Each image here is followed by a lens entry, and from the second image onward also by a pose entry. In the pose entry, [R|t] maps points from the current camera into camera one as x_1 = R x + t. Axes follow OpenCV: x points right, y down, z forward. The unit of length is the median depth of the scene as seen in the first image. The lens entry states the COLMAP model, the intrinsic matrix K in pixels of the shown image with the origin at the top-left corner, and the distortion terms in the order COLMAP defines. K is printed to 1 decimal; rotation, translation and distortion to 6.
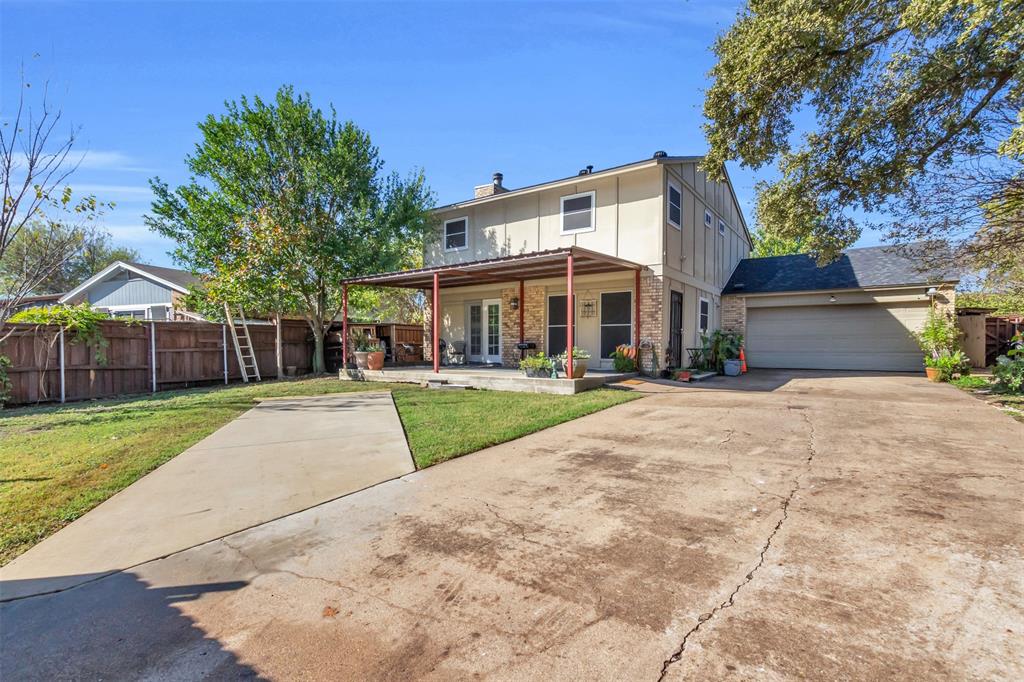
lens RADIAL K [[470.9, 0, 512.6], [0, 470.9, 346.8], [0, 0, 1]] dist [0.002621, -0.000833]
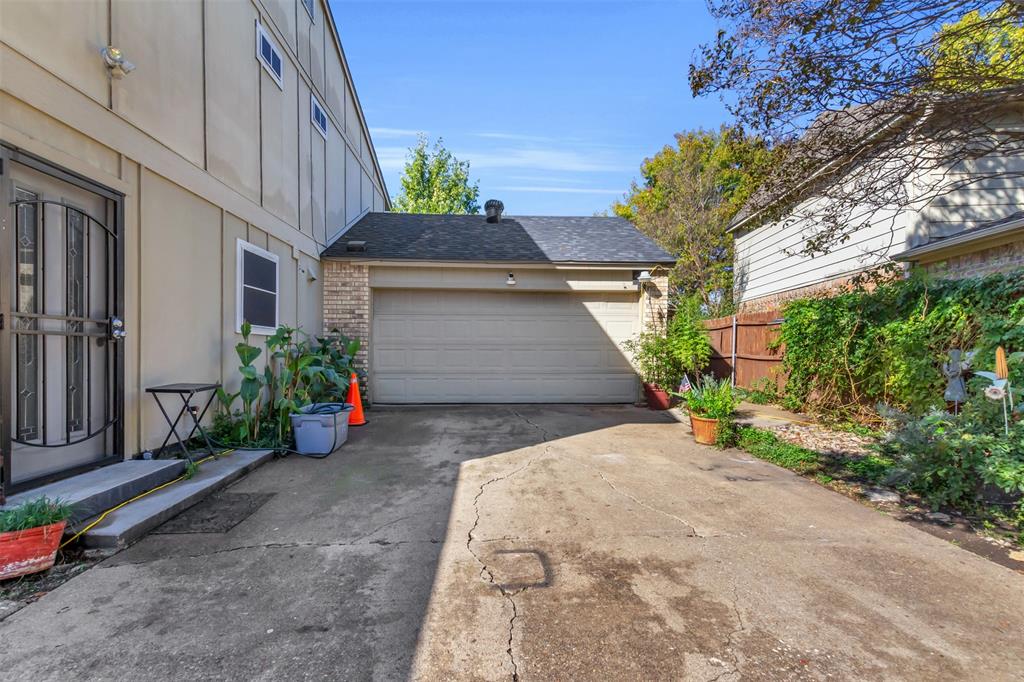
lens RADIAL K [[470.9, 0, 512.6], [0, 470.9, 346.8], [0, 0, 1]] dist [0.002621, -0.000833]
pose [[0.764295, 0.000822, 0.644867, 0.294977], [-0.003476, 0.999990, 0.002845, -0.021363], [-0.644858, -0.004416, 0.764290, 0.527720]]
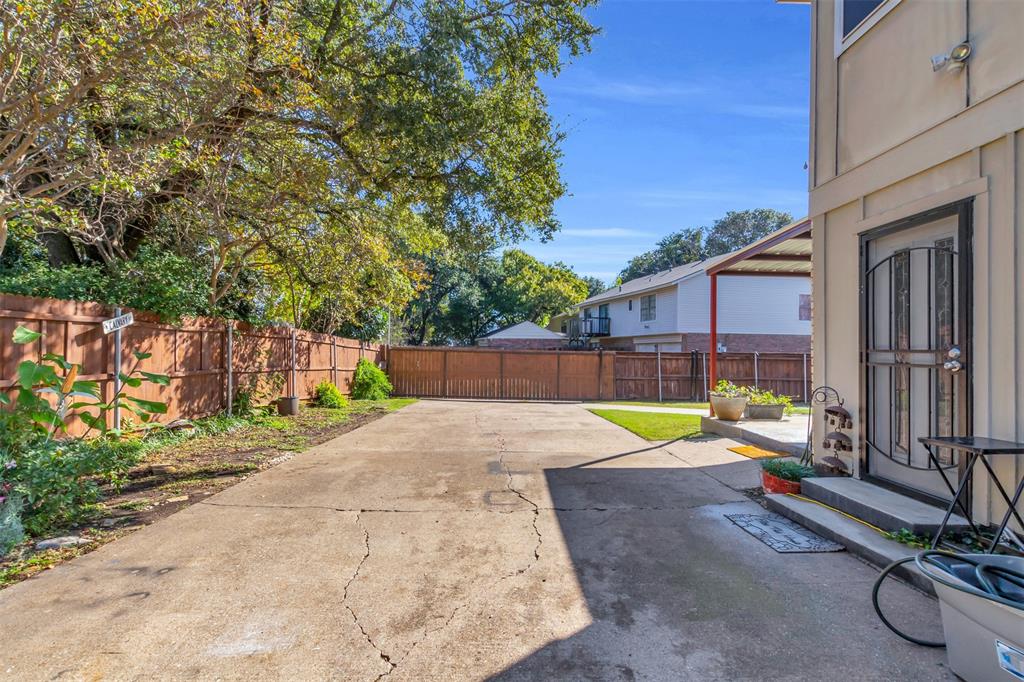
lens RADIAL K [[470.9, 0, 512.6], [0, 470.9, 346.8], [0, 0, 1]] dist [0.002621, -0.000833]
pose [[-0.788219, -0.020261, -0.615061, 0.570606], [-0.010565, 0.999756, -0.019394, -0.028257], [0.615304, -0.008788, -0.788241, 0.873936]]
